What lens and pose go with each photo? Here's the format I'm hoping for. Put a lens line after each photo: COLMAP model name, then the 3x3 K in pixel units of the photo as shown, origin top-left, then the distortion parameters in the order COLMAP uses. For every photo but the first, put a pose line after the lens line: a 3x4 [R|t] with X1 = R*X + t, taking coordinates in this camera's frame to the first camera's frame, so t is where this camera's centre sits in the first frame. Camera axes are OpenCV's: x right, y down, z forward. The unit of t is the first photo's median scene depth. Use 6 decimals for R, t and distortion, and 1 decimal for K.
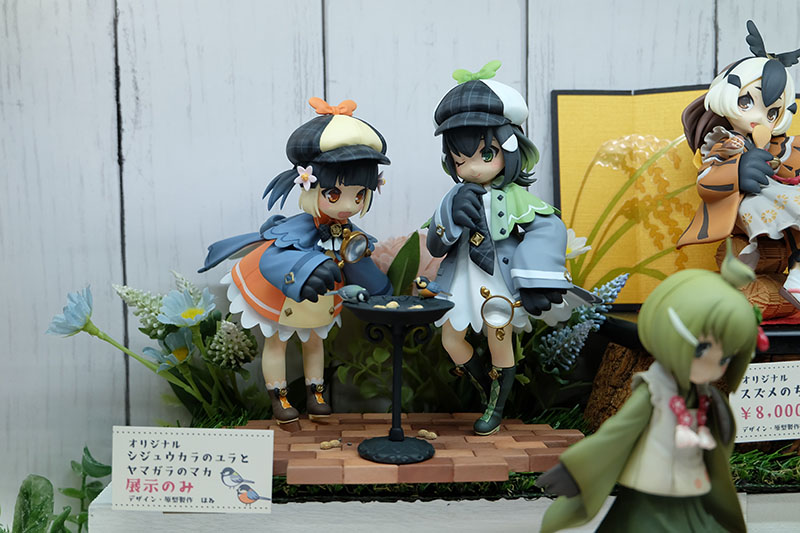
lens RADIAL K [[903.9, 0, 400.0], [0, 903.9, 266.5], [0, 0, 1]] dist [-0.016539, -0.060487]
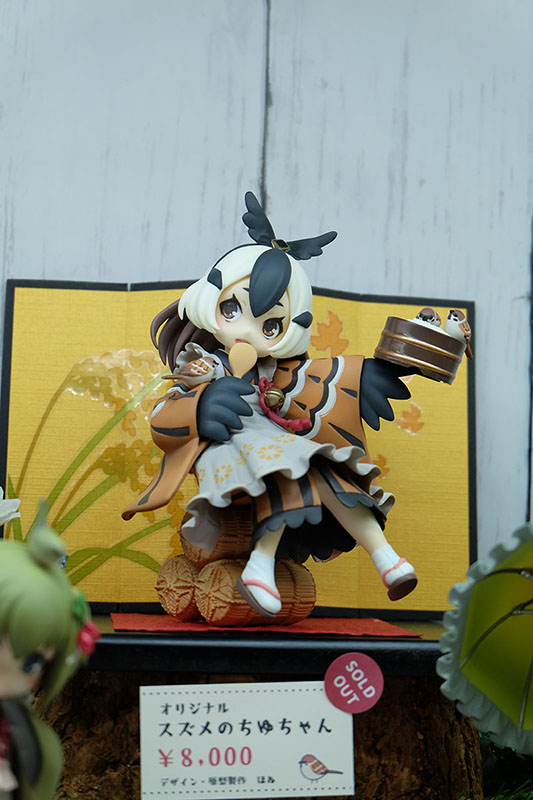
lens RADIAL K [[1704.1, 0, 266.5], [0, 1704.1, 400.0], [0, 0, 1]] dist [-0.021968, 0.021366]
pose [[0.998919, 0.032328, 0.033394, 0.364431], [-0.028877, 0.994658, -0.099105, 0.015311], [-0.036420, 0.098034, 0.994516, -0.291214]]
